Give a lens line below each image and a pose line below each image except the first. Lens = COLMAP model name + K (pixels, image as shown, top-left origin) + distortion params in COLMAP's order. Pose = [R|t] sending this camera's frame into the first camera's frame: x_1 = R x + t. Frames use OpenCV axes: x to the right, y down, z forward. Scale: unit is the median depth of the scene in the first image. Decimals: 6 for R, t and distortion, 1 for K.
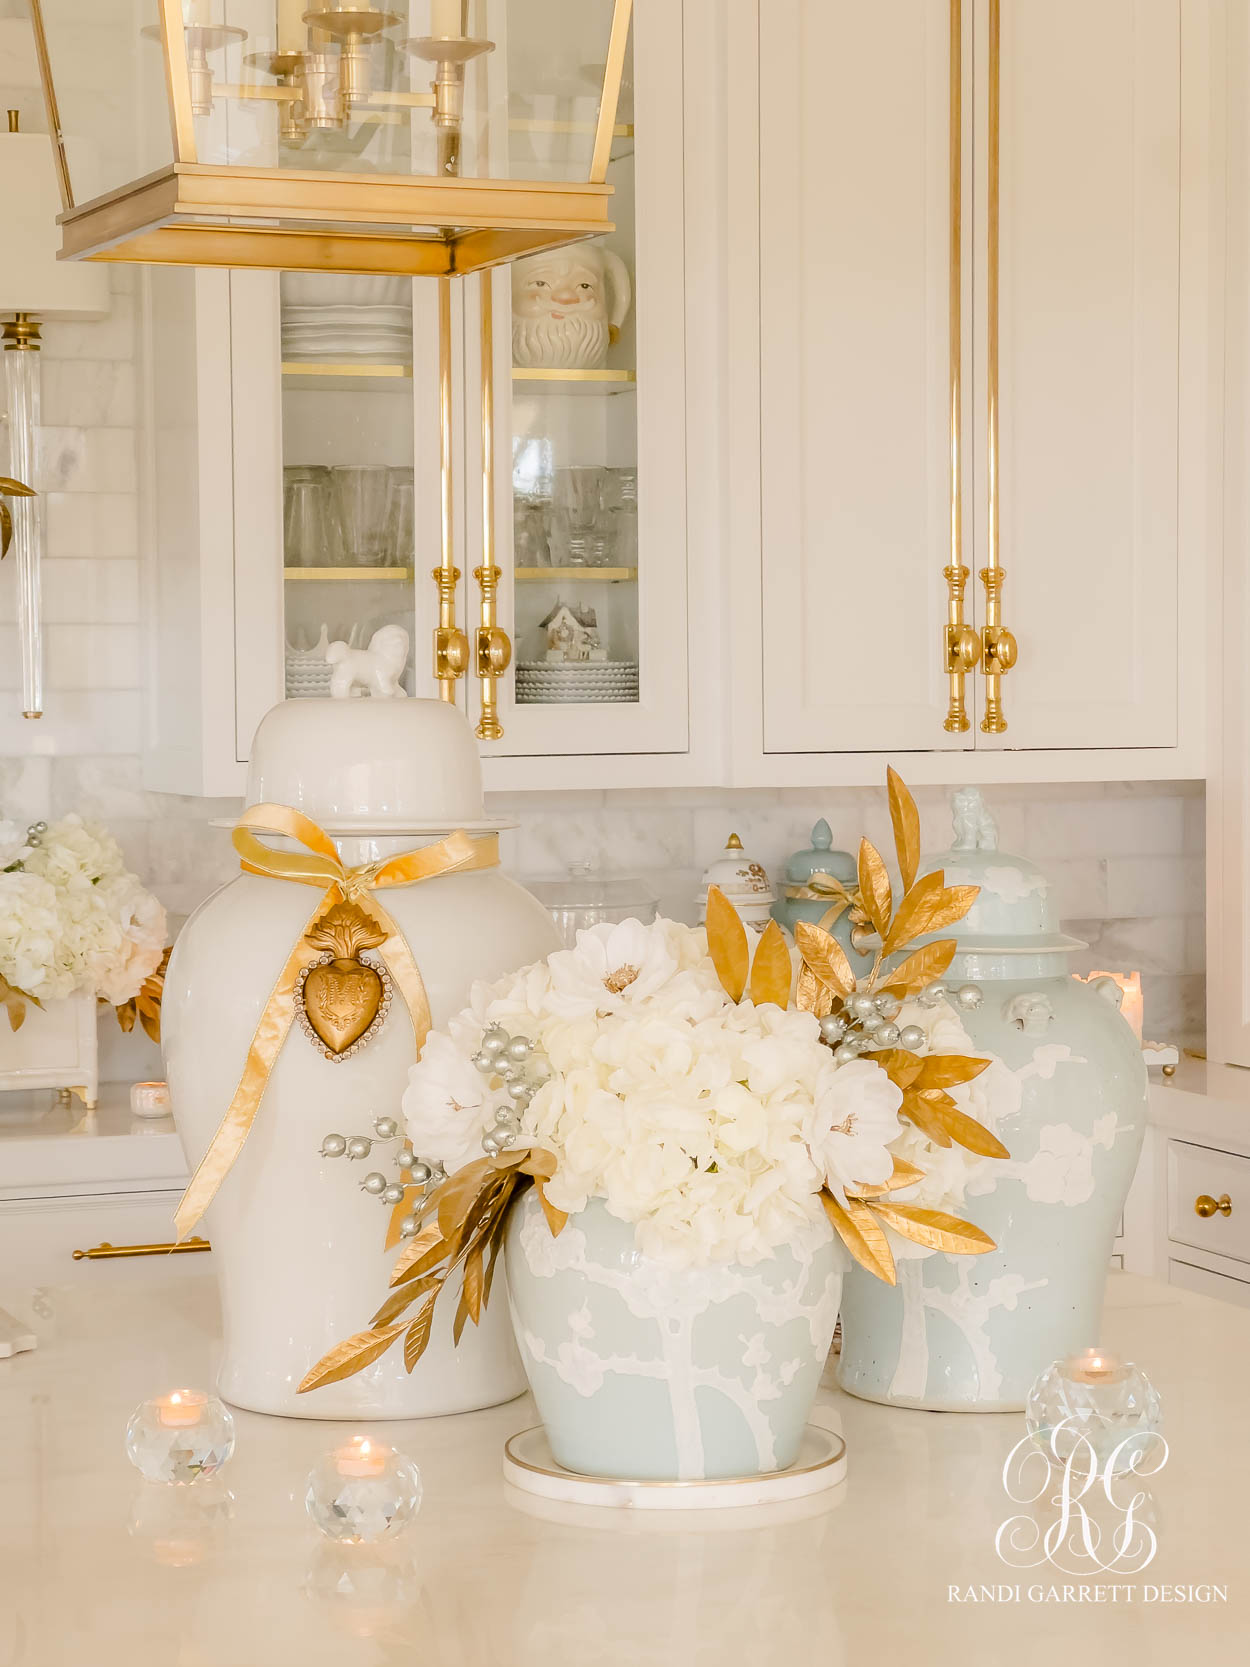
lens RADIAL K [[3904.4, 0, 625.0], [0, 3904.4, 833.5], [0, 0, 1]] dist [-0.414130, 11.068523]
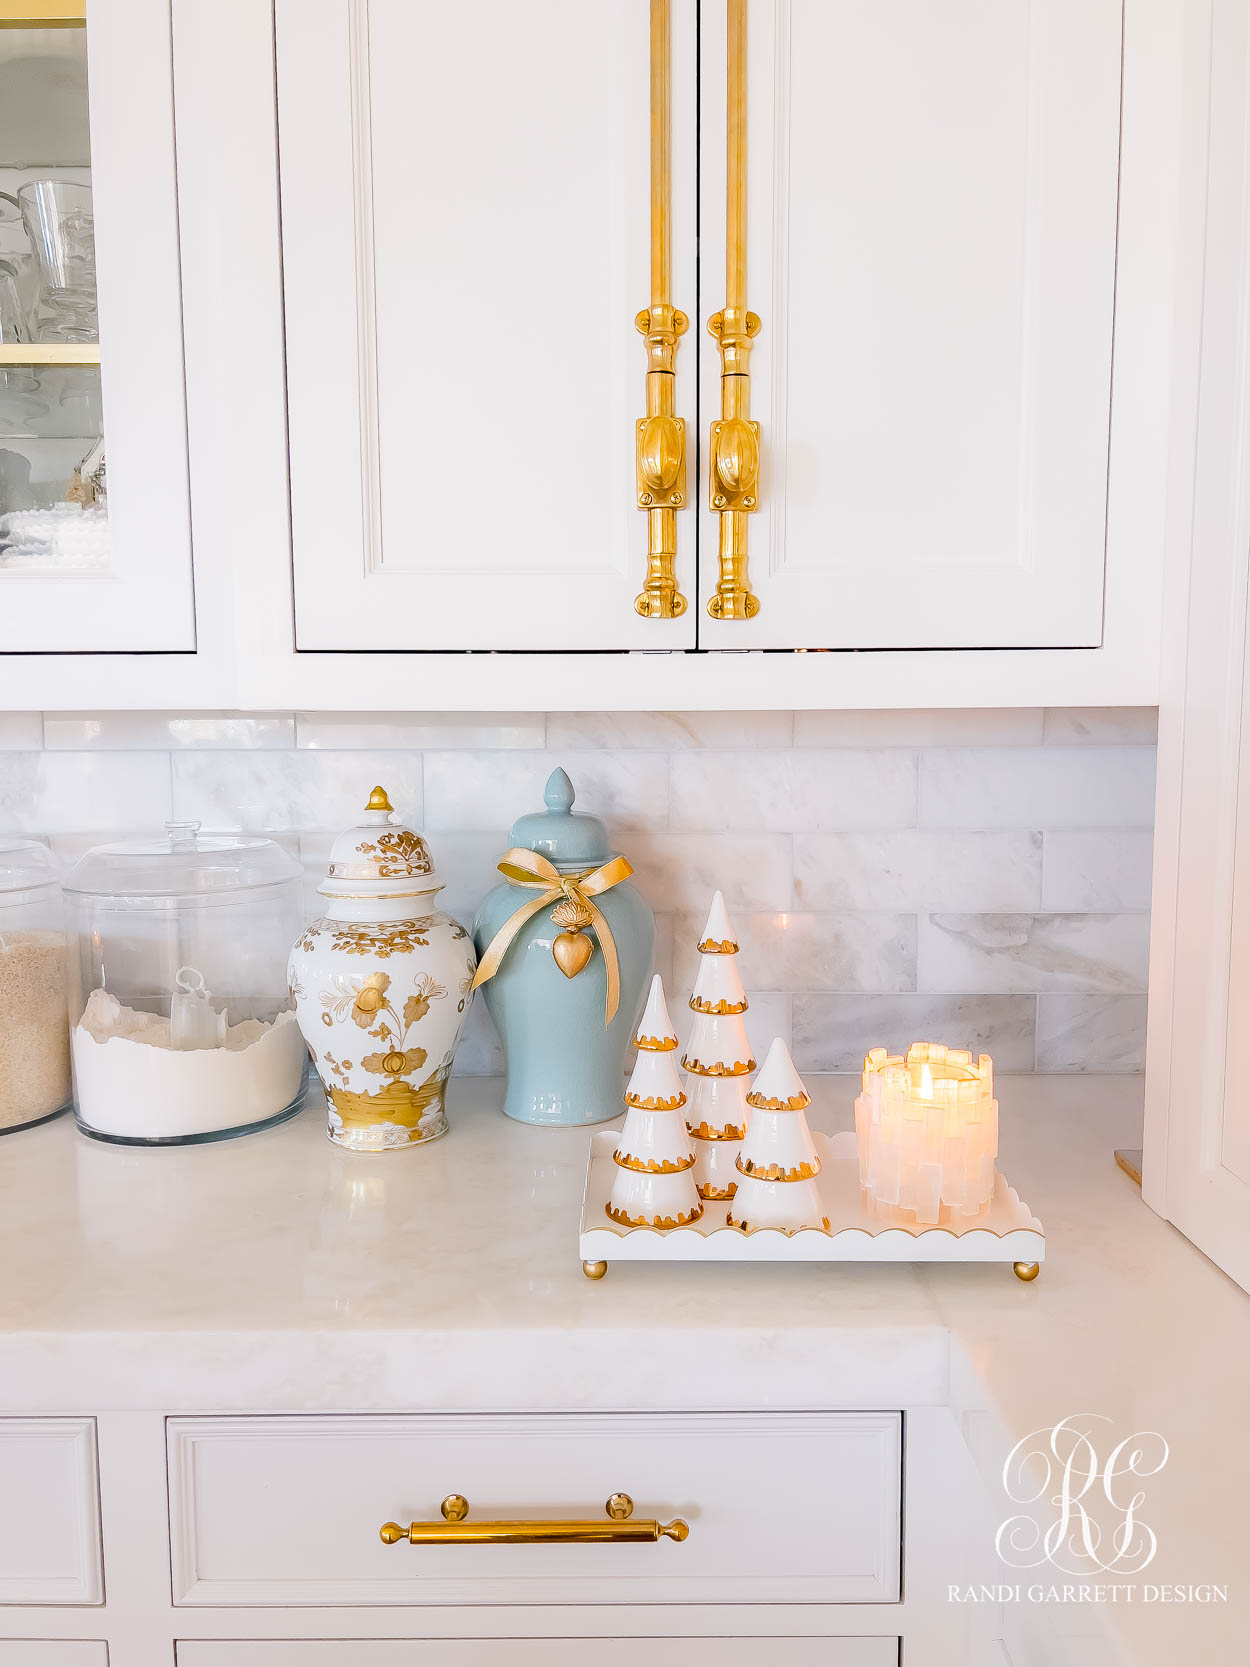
lens RADIAL K [[1293.6, 0, 624.9], [0, 1293.6, 834.8], [0, 0, 1]] dist [0.142686, -0.275315]
pose [[0.938971, 0.031647, -0.342538, 0.157814], [-0.016287, 0.998732, 0.047627, -0.003359], [0.343611, -0.039142, 0.938296, 0.881250]]
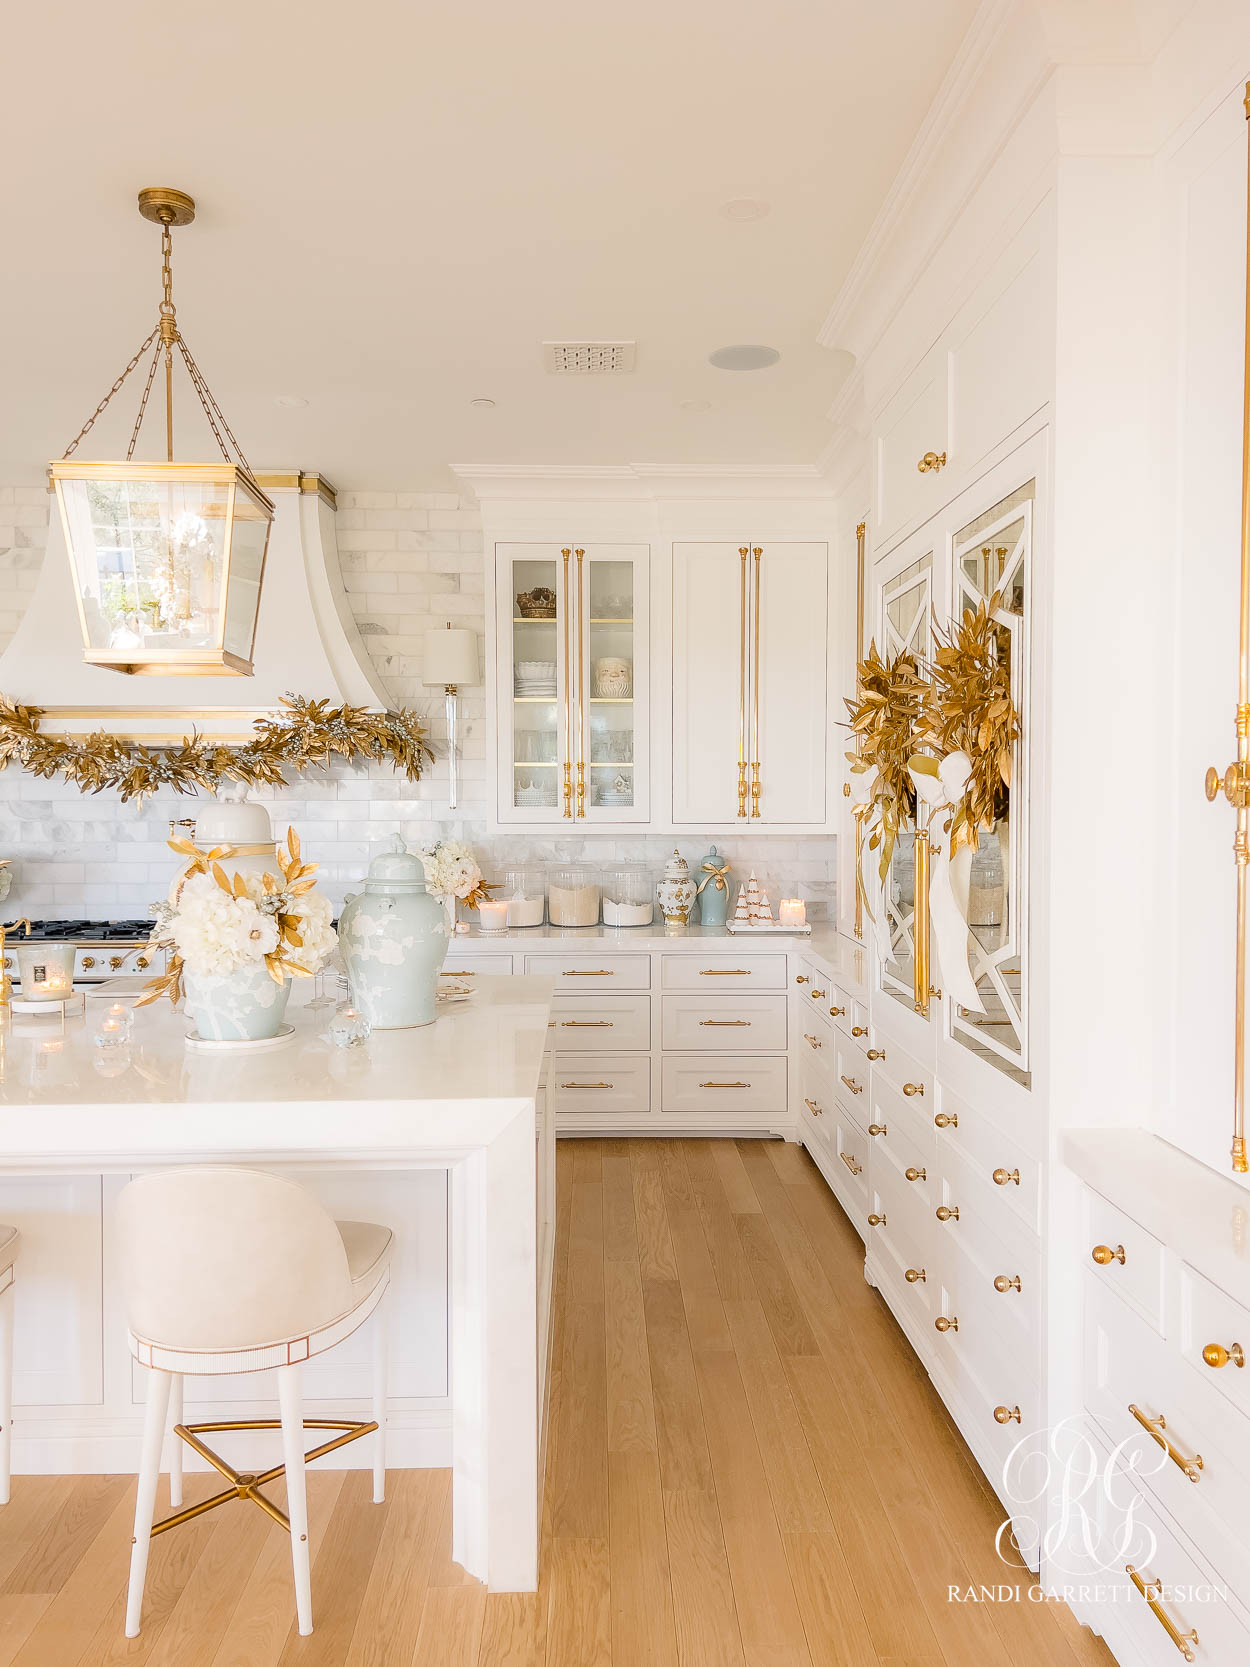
lens RADIAL K [[1293.6, 0, 624.9], [0, 1293.6, 834.8], [0, 0, 1]] dist [0.142686, -0.275315]
pose [[0.946499, 0.017630, -0.322225, 0.346357], [-0.020947, 0.999757, -0.006829, -0.003983], [0.322026, 0.013214, 0.946639, 0.029002]]
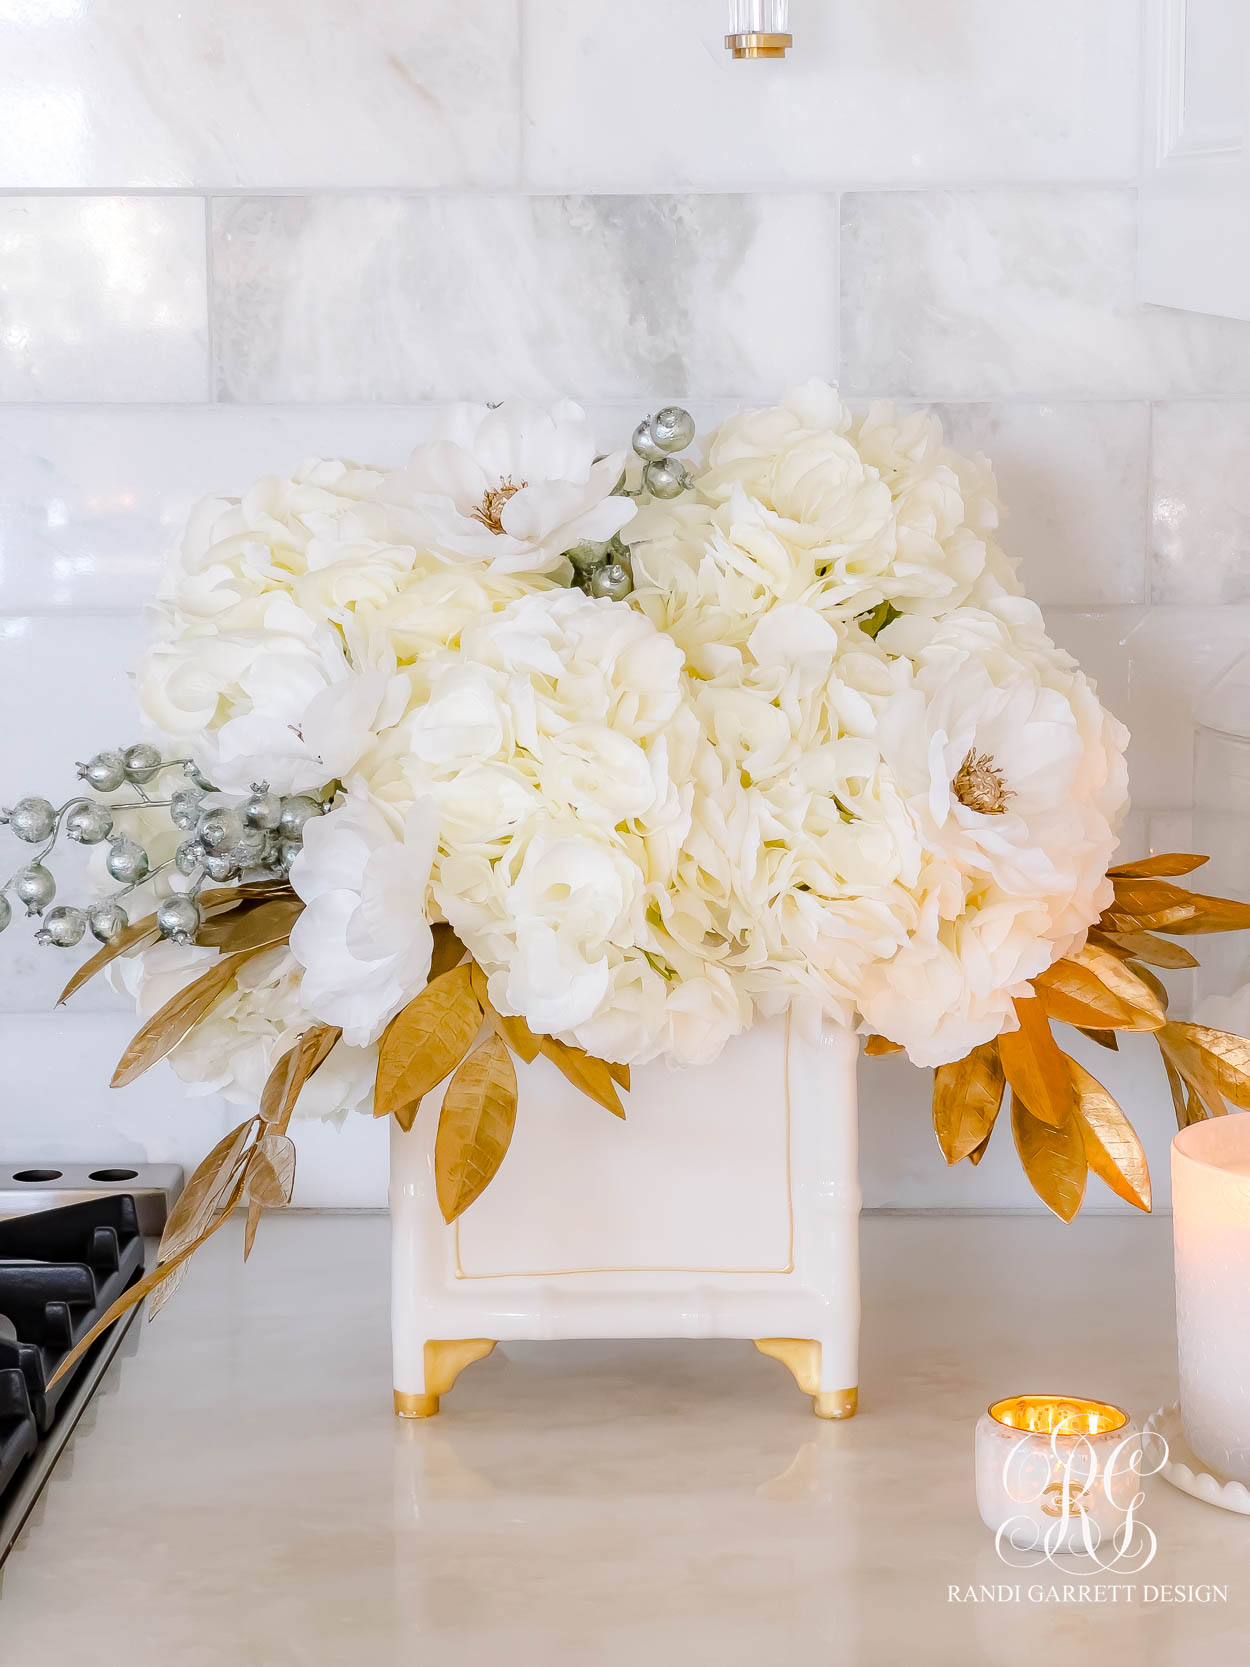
lens RADIAL K [[3904.4, 0, 625.0], [0, 3904.4, 833.5], [0, 0, 1]] dist [-0.414130, 11.068523]
pose [[0.931280, 0.056409, -0.359911, -0.051316], [-0.013474, 0.992597, 0.120705, -0.006490], [0.364055, -0.107561, 0.925146, 0.743135]]
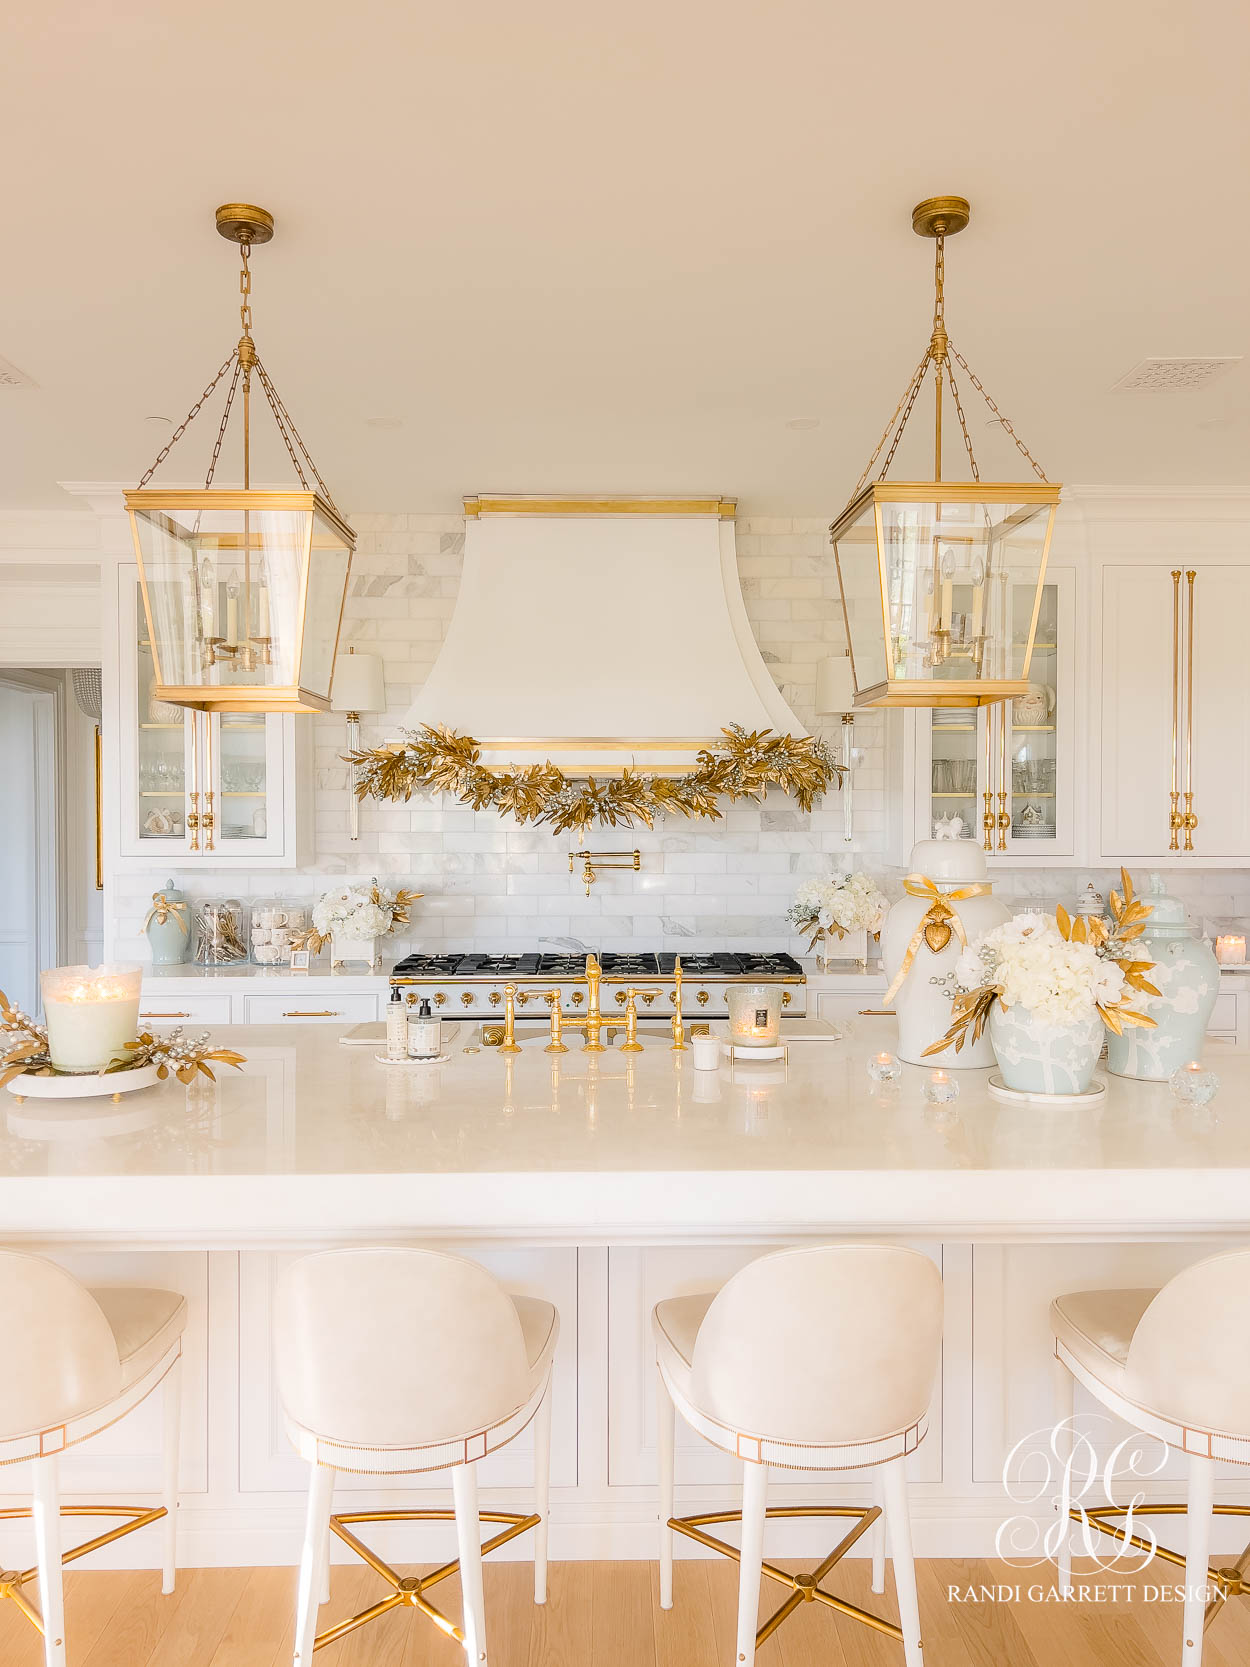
lens RADIAL K [[1293.6, 0, 624.9], [0, 1293.6, 834.8], [0, 0, 1]] dist [0.142686, -0.275315]
pose [[0.946854, 0.011856, -0.321444, 0.014346], [-0.021491, 0.999419, -0.026442, -0.002956], [0.320944, 0.031945, 0.946559, -0.051580]]
